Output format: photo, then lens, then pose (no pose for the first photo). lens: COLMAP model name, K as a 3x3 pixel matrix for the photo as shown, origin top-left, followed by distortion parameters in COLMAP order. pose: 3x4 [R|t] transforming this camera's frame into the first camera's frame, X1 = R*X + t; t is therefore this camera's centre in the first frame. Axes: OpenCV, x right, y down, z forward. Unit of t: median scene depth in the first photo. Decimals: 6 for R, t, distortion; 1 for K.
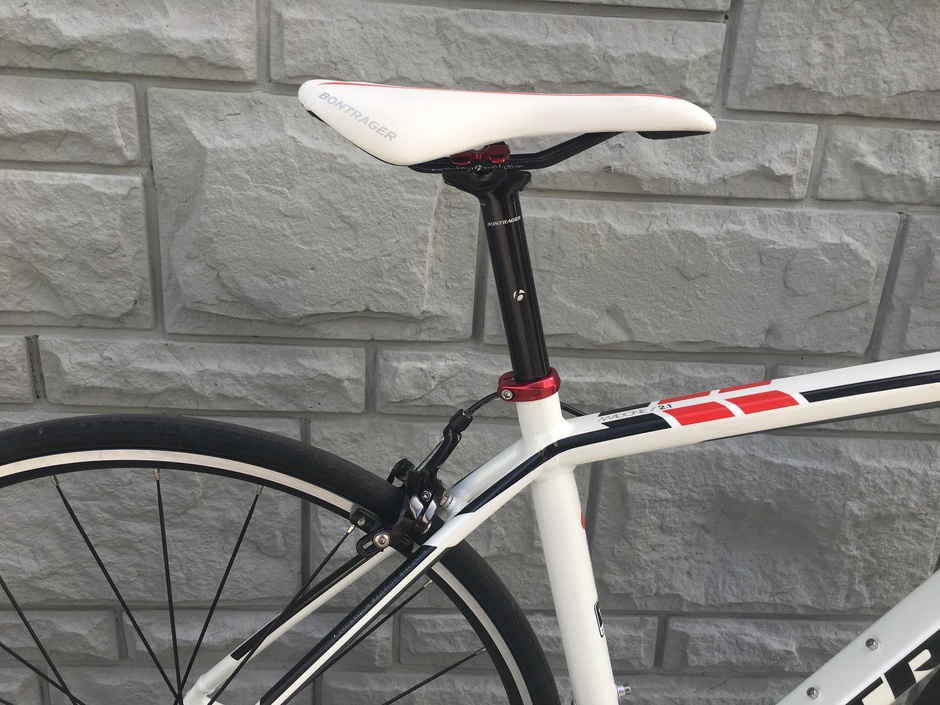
lens RADIAL K [[808.6, 0, 474.9], [0, 808.6, 343.7], [0, 0, 1]] dist [0.072675, -0.105637]
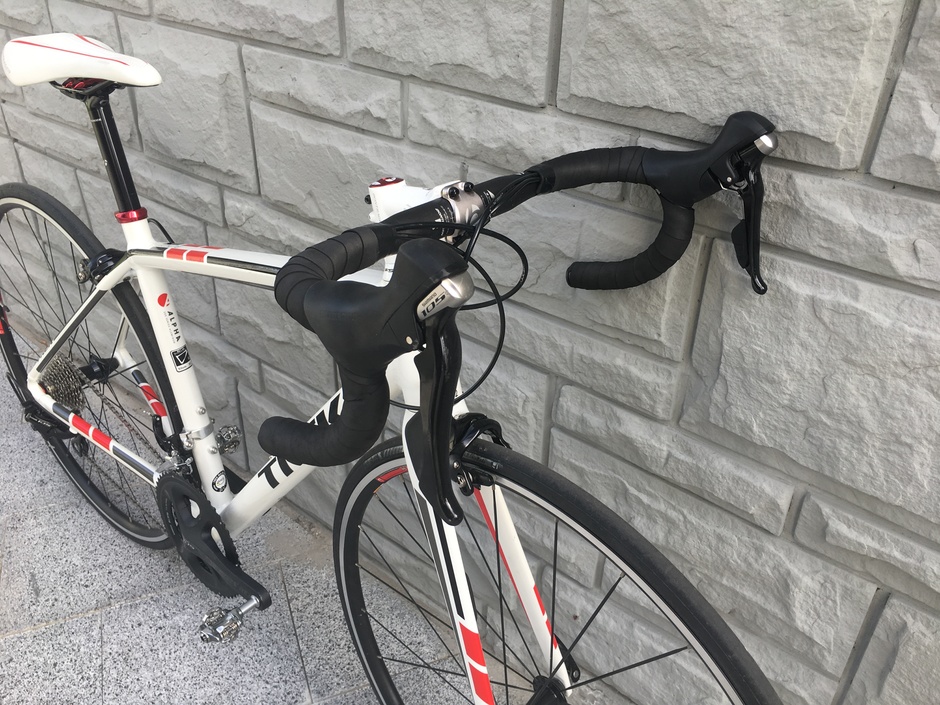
lens RADIAL K [[808.6, 0, 467.8], [0, 808.6, 345.7], [0, 0, 1]] dist [0.072675, -0.105637]
pose [[0.742400, 0.313545, -0.592057, 1.356366], [-0.197820, 0.946914, 0.253419, -0.214531], [0.640085, -0.071017, 0.765015, 0.057637]]
